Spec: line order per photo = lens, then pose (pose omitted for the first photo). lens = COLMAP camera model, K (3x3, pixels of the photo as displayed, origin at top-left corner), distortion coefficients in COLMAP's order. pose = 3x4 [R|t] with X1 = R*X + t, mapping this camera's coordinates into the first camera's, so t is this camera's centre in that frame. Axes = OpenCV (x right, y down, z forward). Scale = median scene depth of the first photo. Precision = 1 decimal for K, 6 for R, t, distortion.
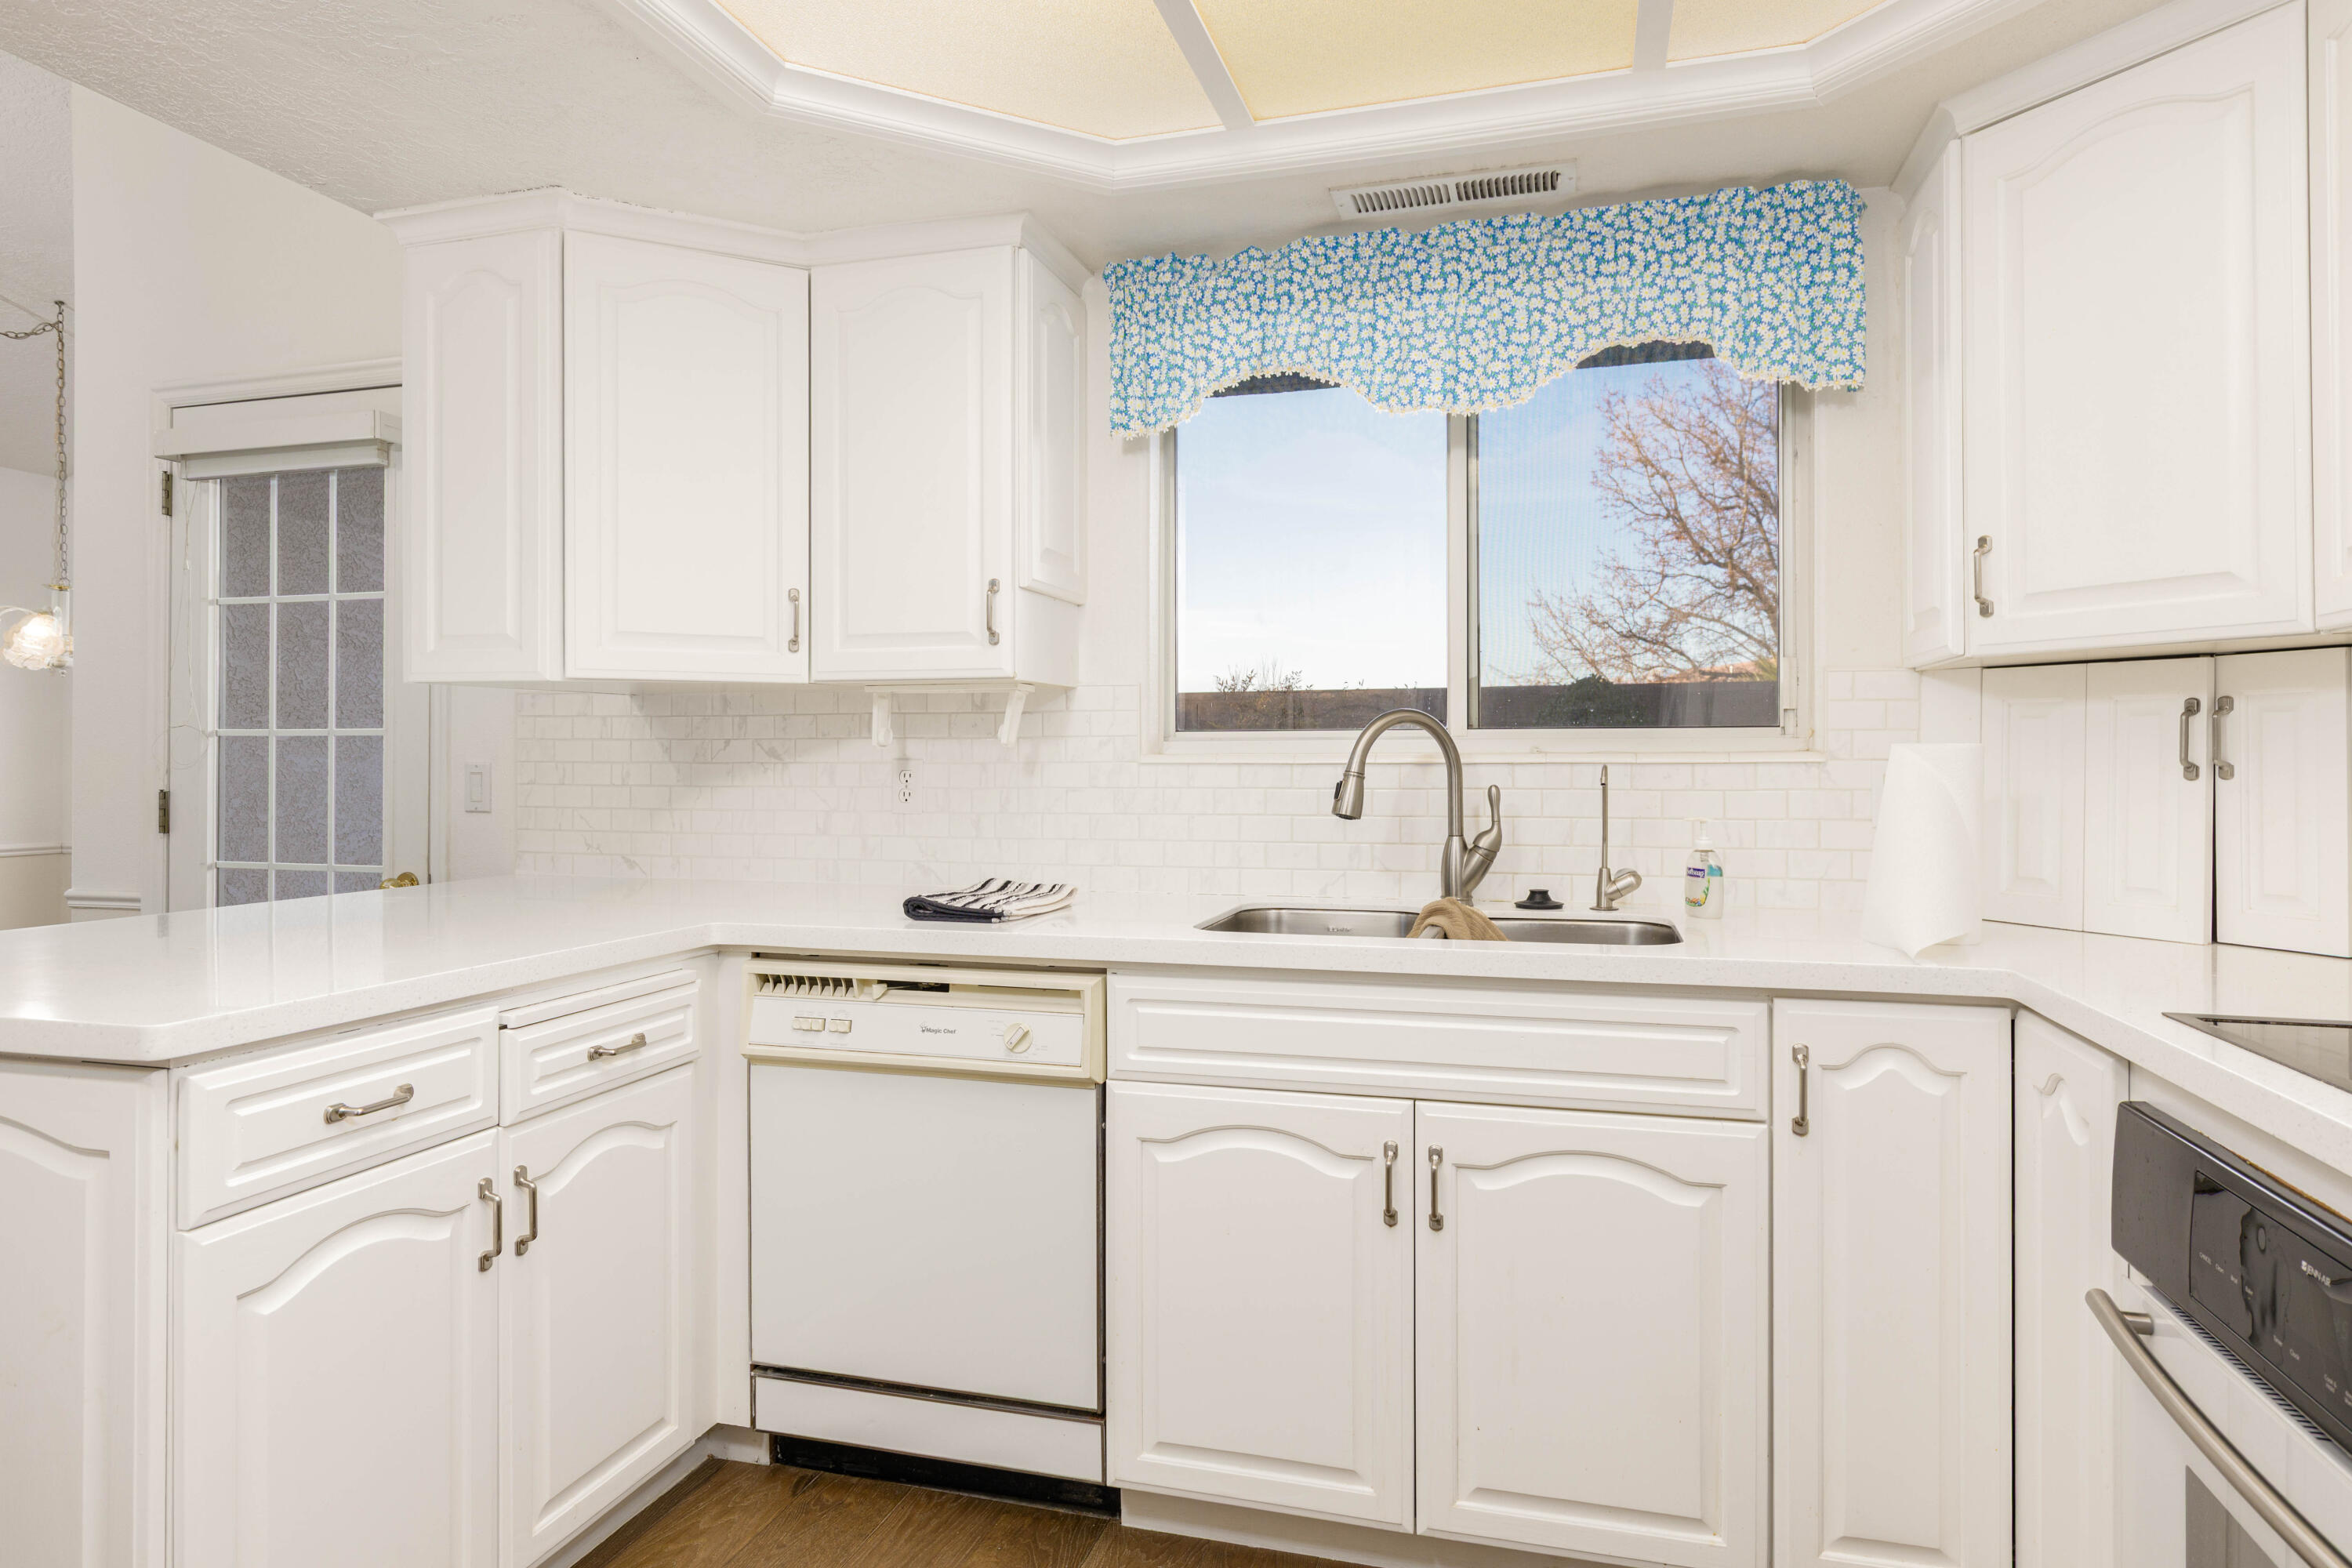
lens RADIAL K [[1351.0, 0, 1181.7], [0, 1351.0, 768.5], [0, 0, 1]] dist [-0.004158, -0.000370]
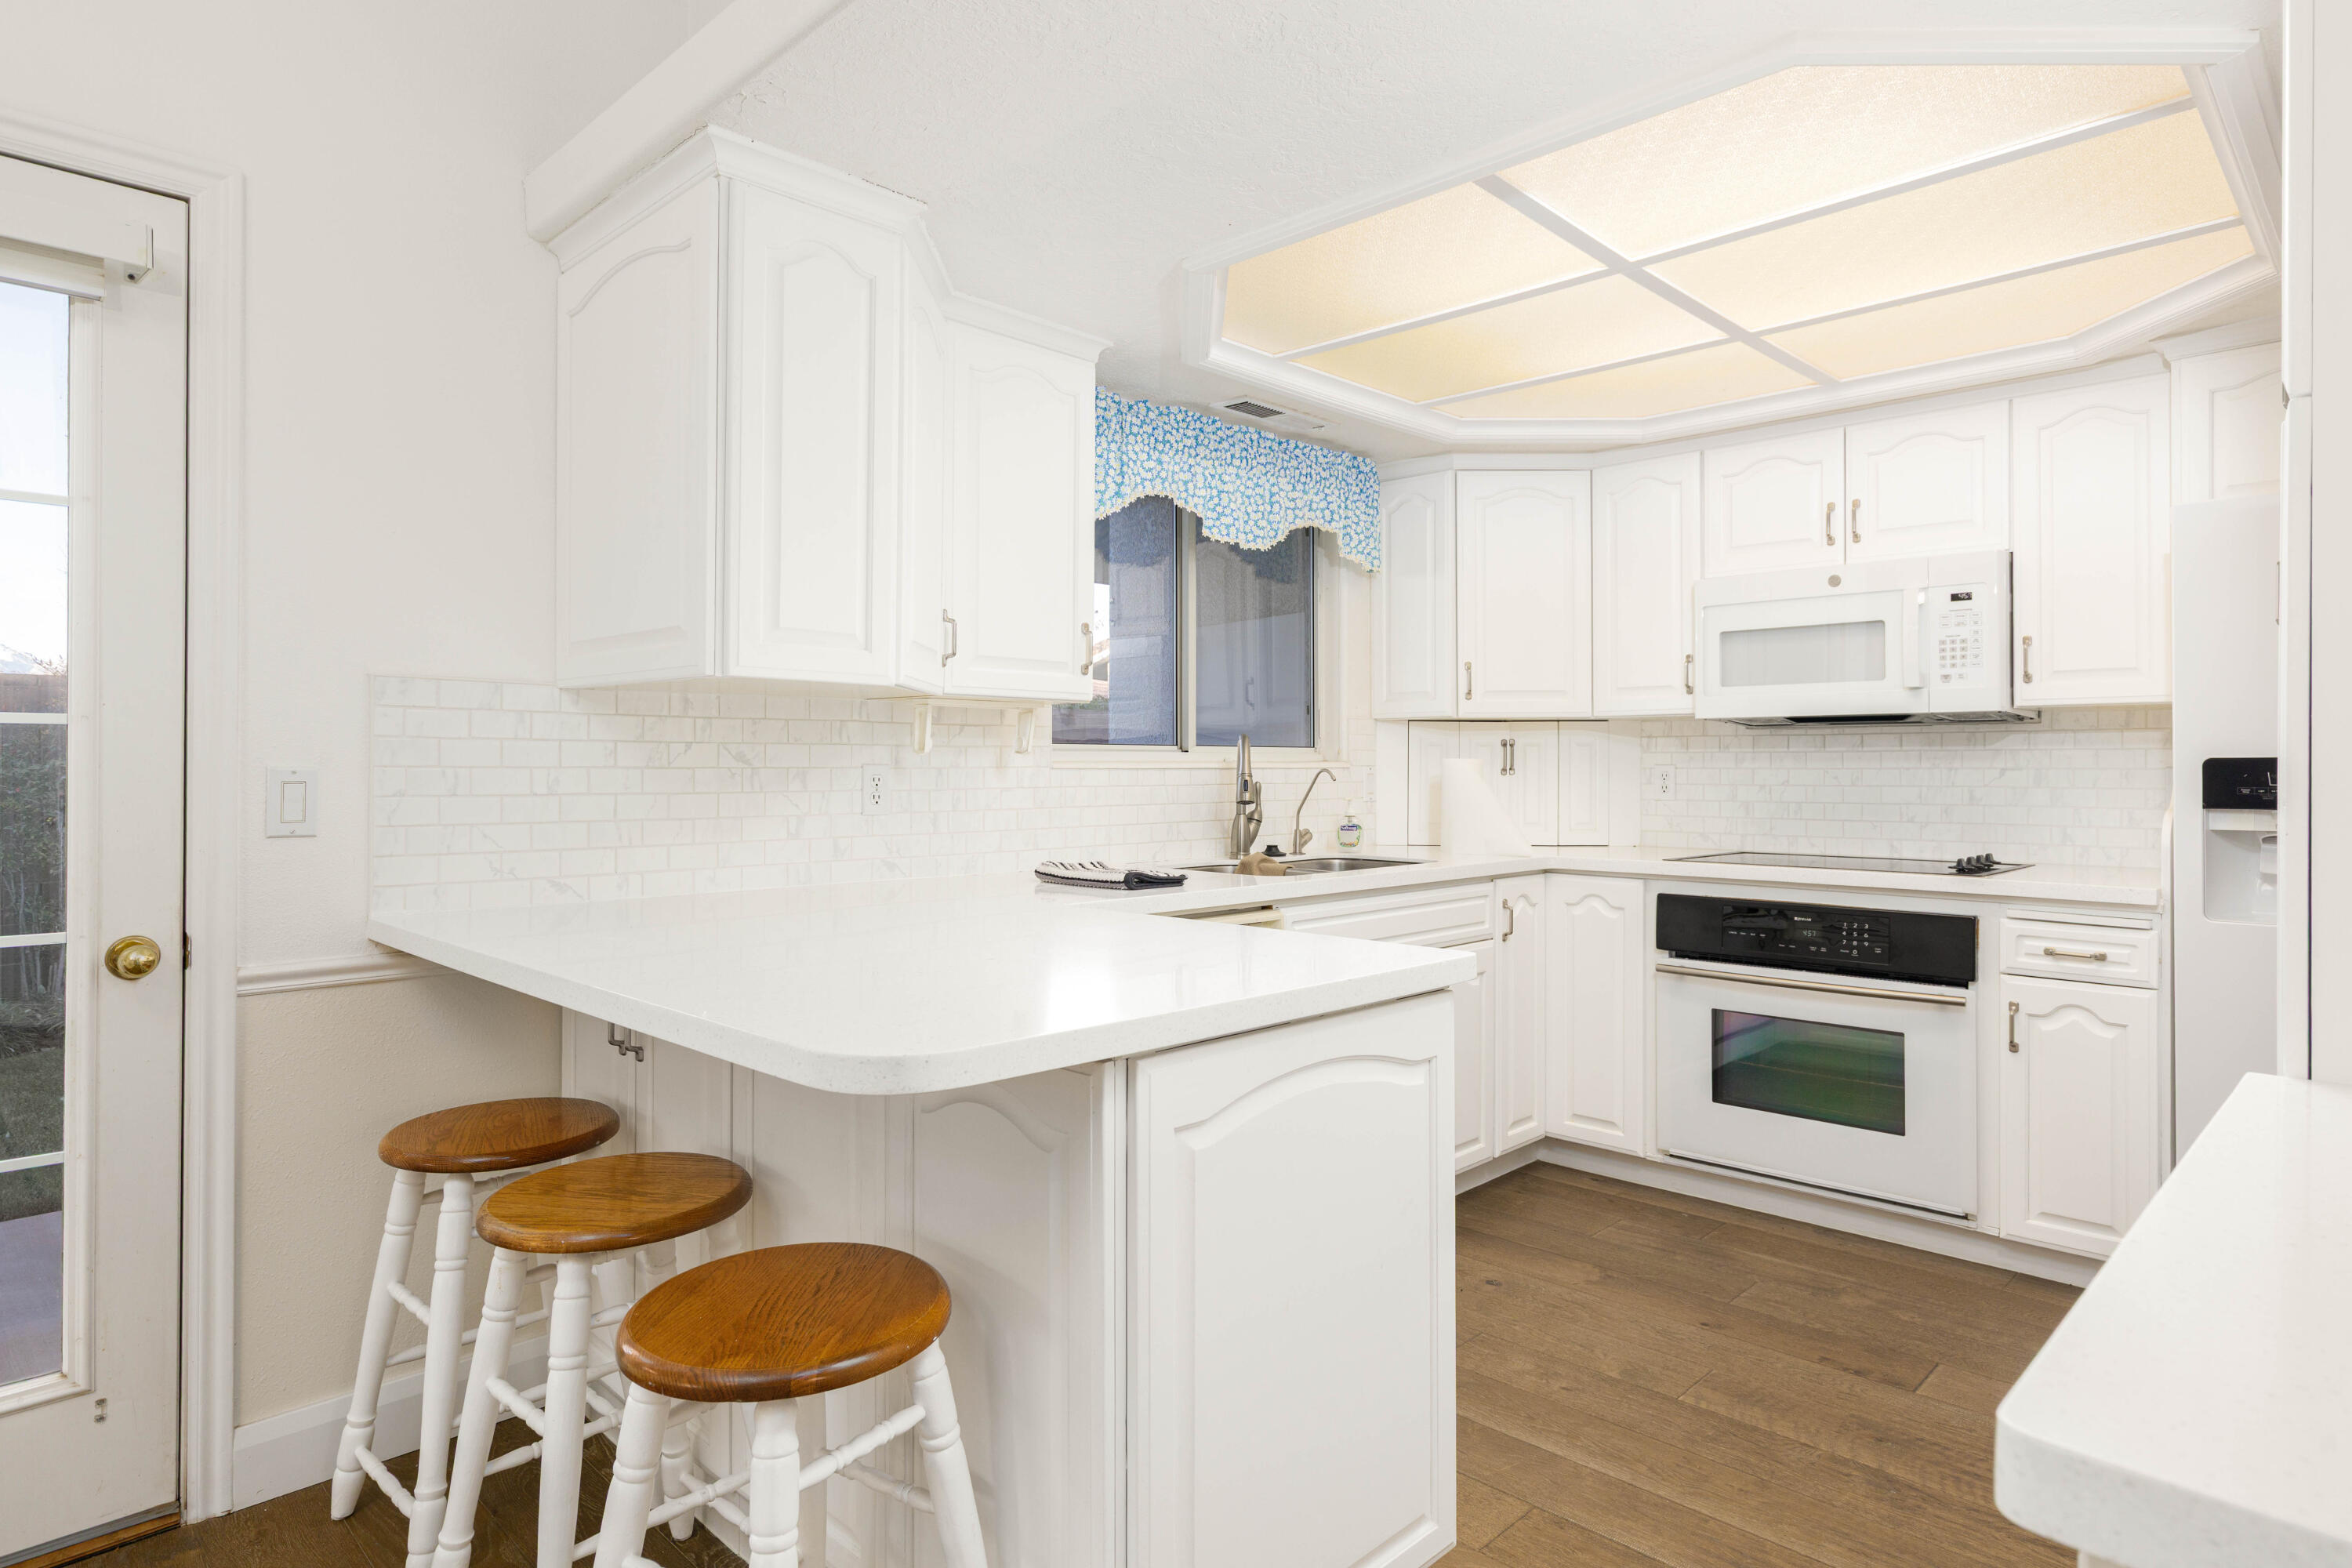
lens RADIAL K [[1308.2, 0, 1182.5], [0, 1308.2, 768.1], [0, 0, 1]] dist [0.020038, 0.001295]
pose [[0.473291, -0.001568, 0.880905, -0.980682], [0.000717, 0.999999, 0.001395, -0.005092], [-0.880906, -0.000029, 0.473292, 0.279218]]
